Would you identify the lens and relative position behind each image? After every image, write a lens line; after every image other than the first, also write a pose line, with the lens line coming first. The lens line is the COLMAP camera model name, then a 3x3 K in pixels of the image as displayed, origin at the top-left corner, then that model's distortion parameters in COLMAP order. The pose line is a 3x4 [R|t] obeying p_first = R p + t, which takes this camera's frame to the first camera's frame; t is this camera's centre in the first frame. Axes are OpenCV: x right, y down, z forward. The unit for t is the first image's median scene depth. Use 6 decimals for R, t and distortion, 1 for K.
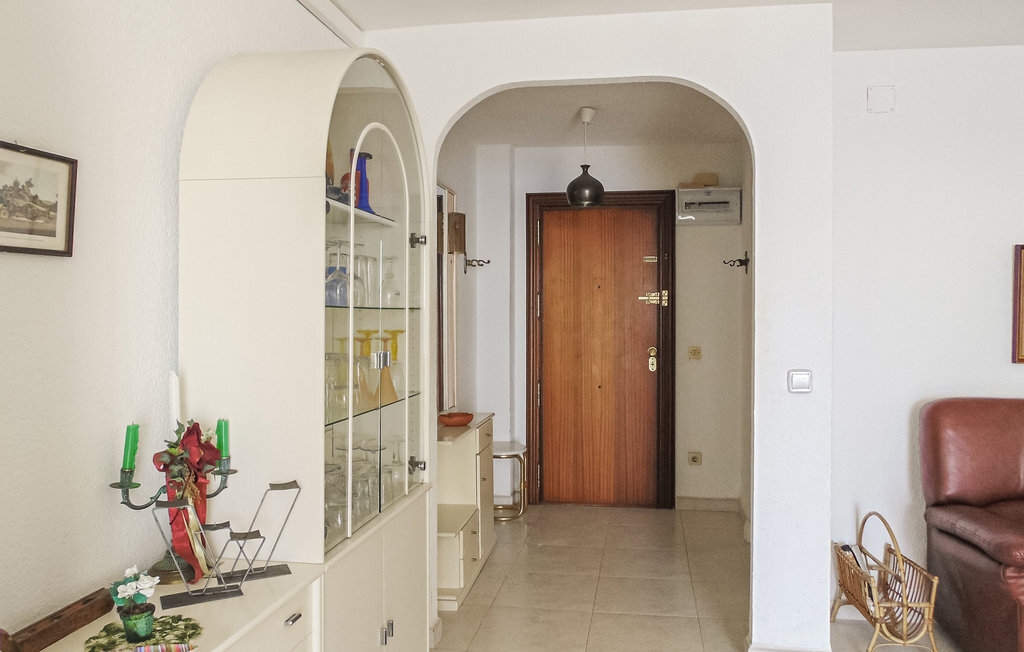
lens RADIAL K [[736.3, 0, 555.0], [0, 736.3, 323.0], [0, 0, 1]] dist [0.025831, 0.001494]
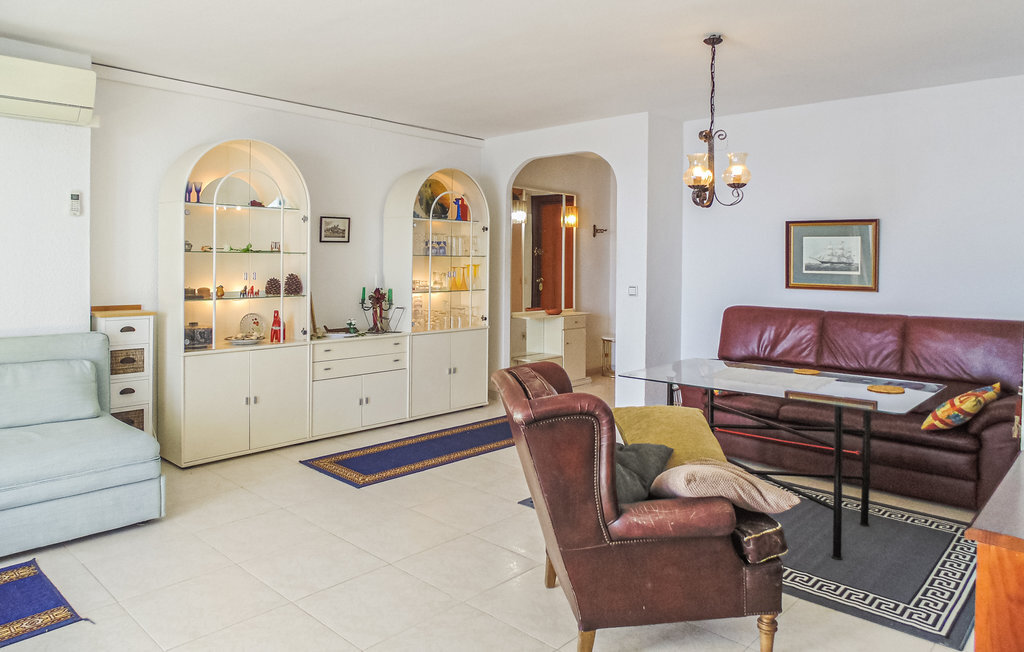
lens RADIAL K [[677.3, 0, 515.3], [0, 677.3, 309.2], [0, 0, 1]] dist [-0.006928, 0.001212]
pose [[0.808298, 0.049687, -0.586673, 2.017032], [-0.015182, 0.997860, 0.063594, 0.019776], [0.588577, -0.042496, 0.807323, -1.281247]]
